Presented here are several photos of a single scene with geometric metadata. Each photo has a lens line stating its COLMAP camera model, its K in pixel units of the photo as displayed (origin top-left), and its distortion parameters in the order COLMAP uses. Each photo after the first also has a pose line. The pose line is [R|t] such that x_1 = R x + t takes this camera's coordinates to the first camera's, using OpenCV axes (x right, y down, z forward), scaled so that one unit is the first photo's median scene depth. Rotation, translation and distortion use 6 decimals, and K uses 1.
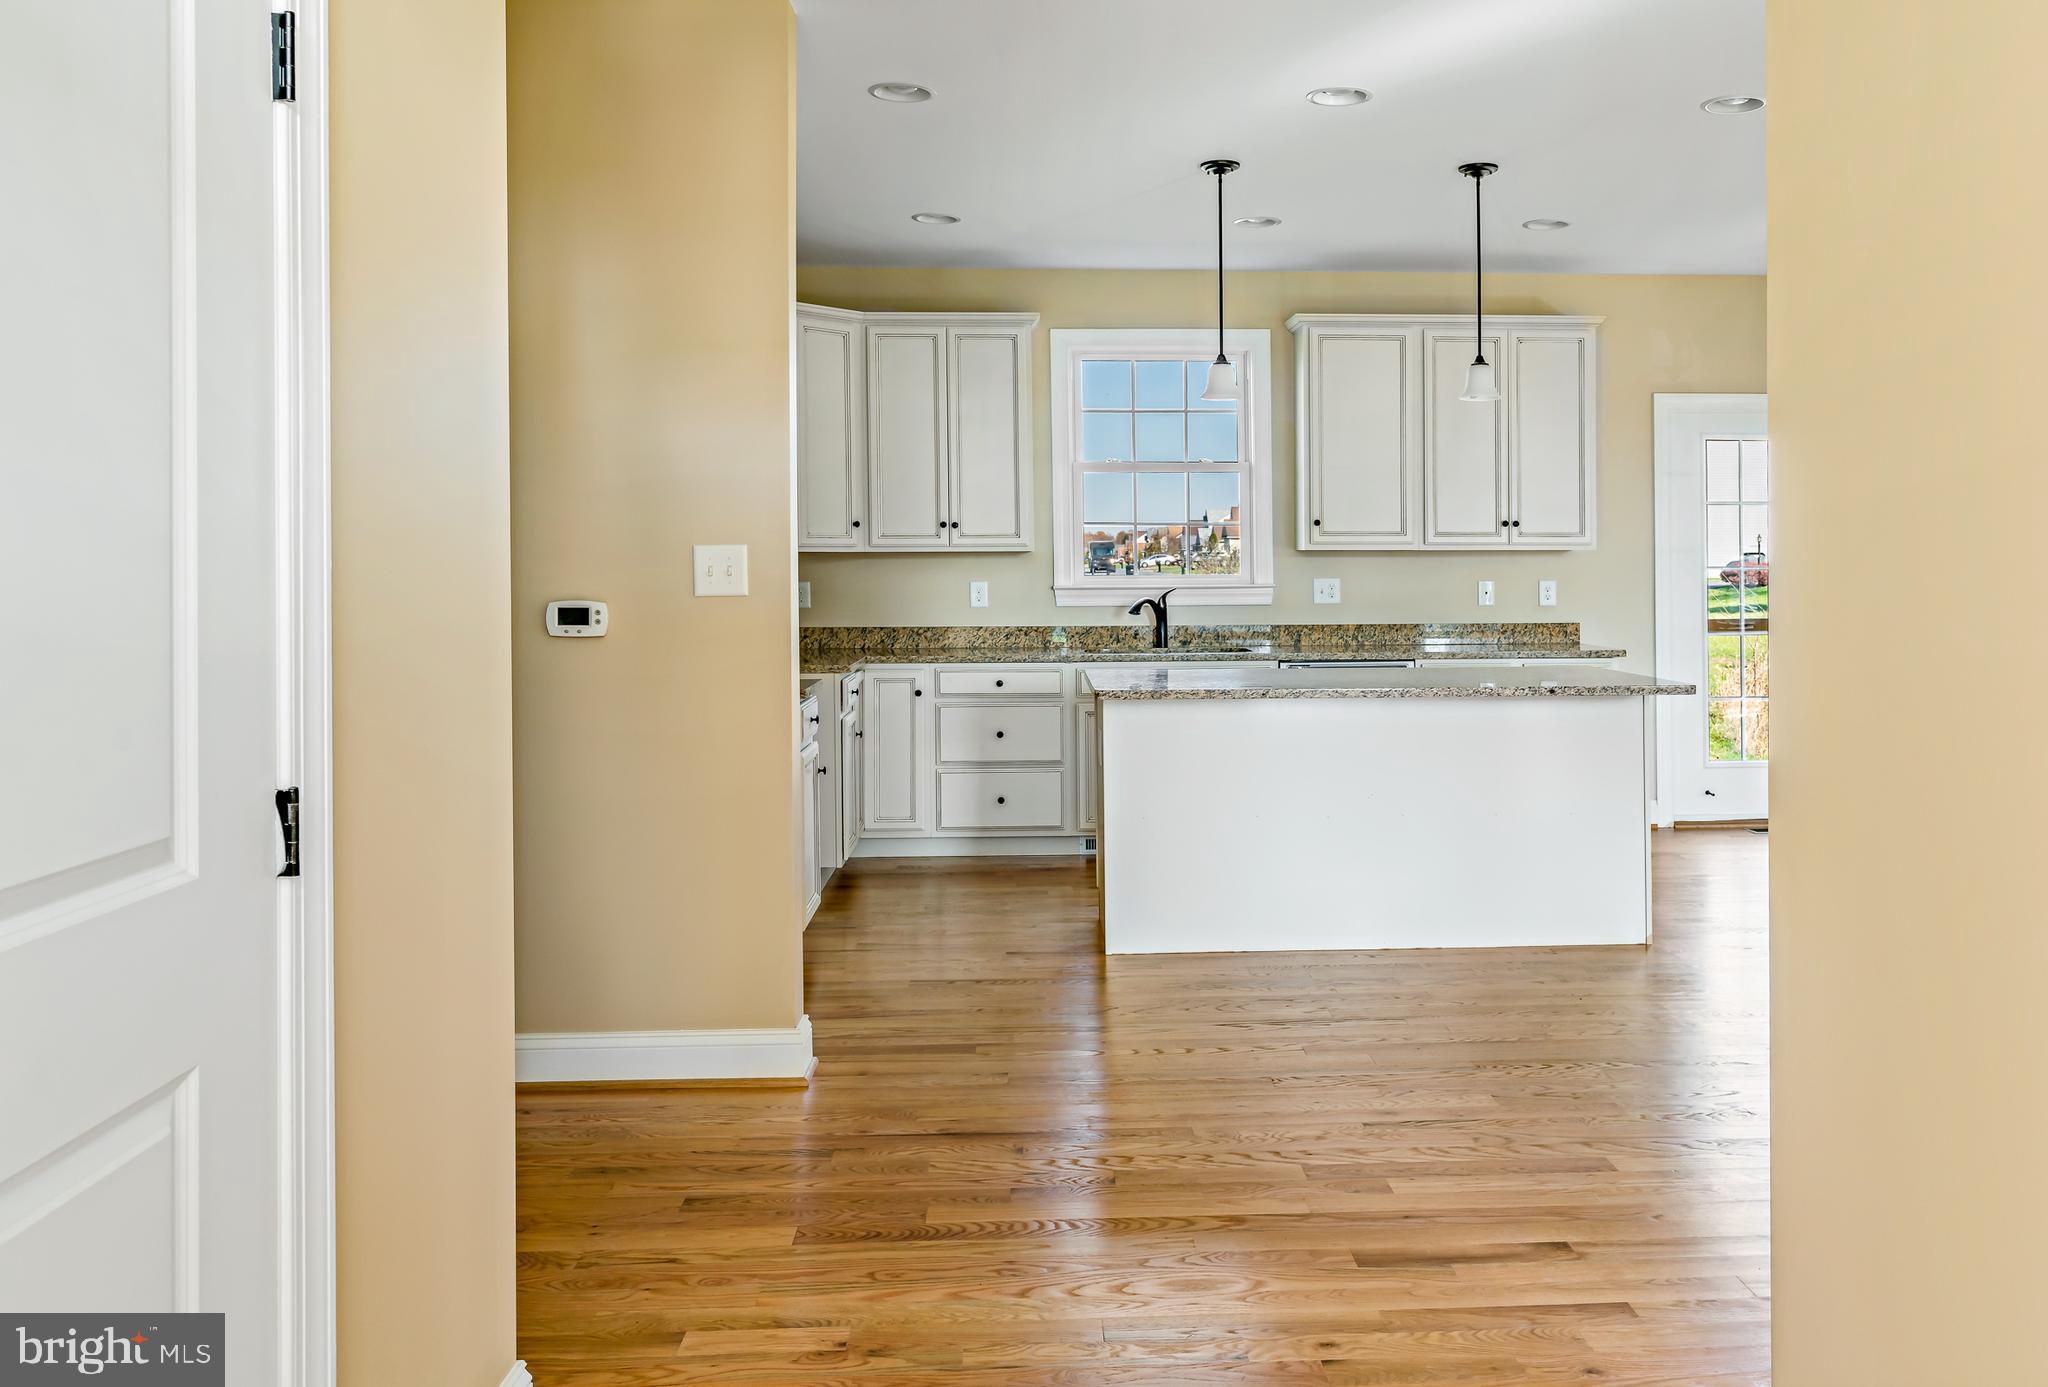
lens RADIAL K [[1637.8, 0, 1117.0], [0, 1637.8, 560.6], [0, 0, 1]] dist [0.034636, 0.007459]
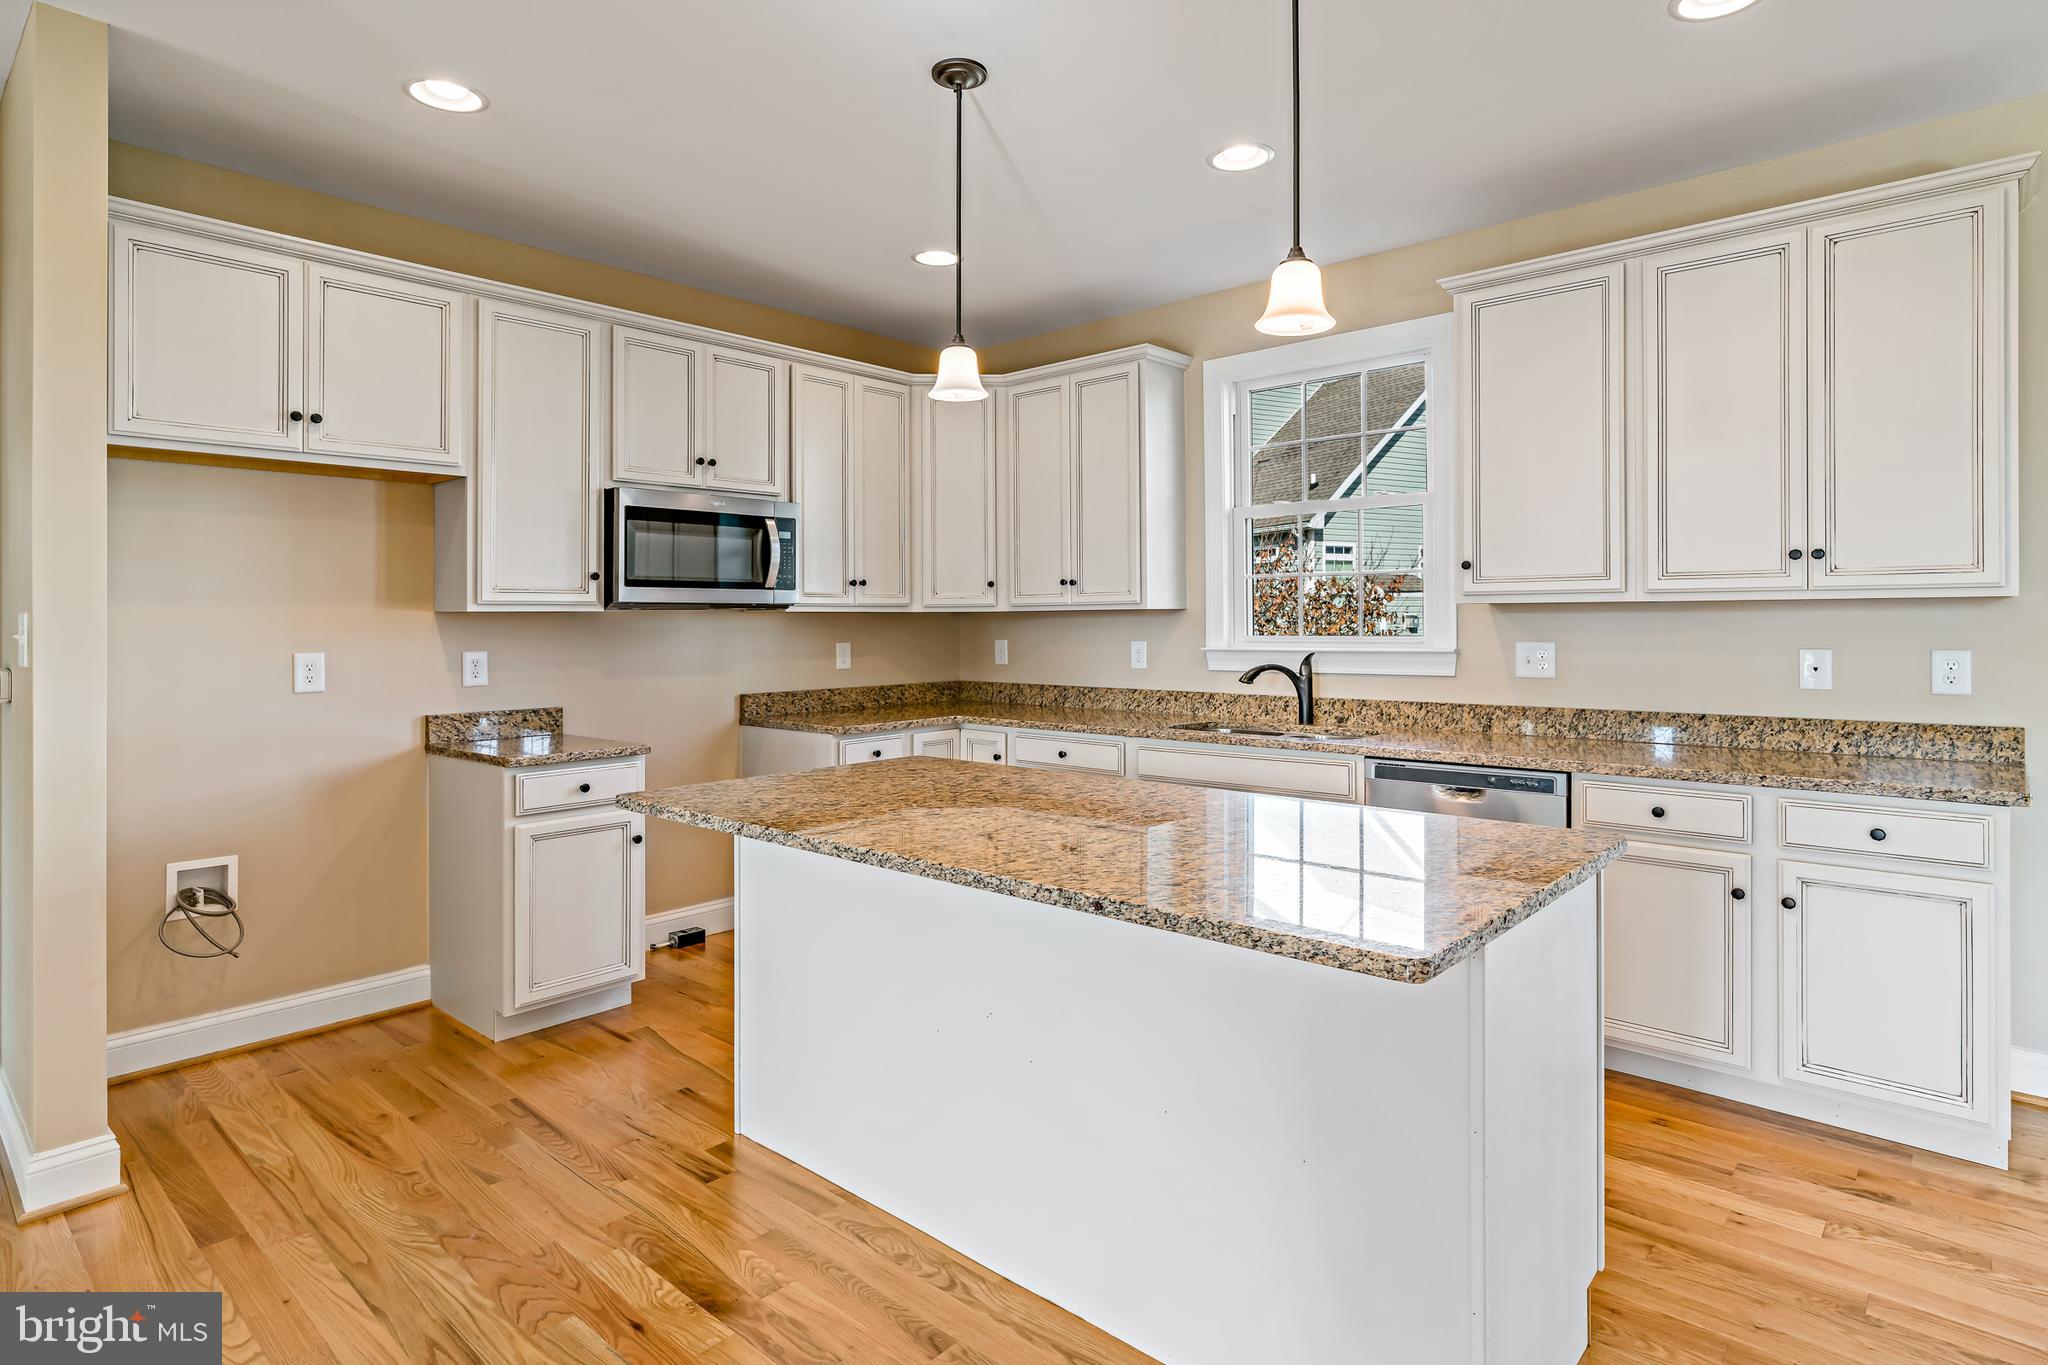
lens RADIAL K [[1104.3, 0, 979.7], [0, 1104.3, 650.3], [0, 0, 1]] dist [-0.001653, 0.001381]
pose [[0.680059, 0.017146, -0.732956, 0.325581], [0.007096, 0.999526, 0.029967, -0.001607], [0.733123, -0.025580, 0.679615, 0.512557]]
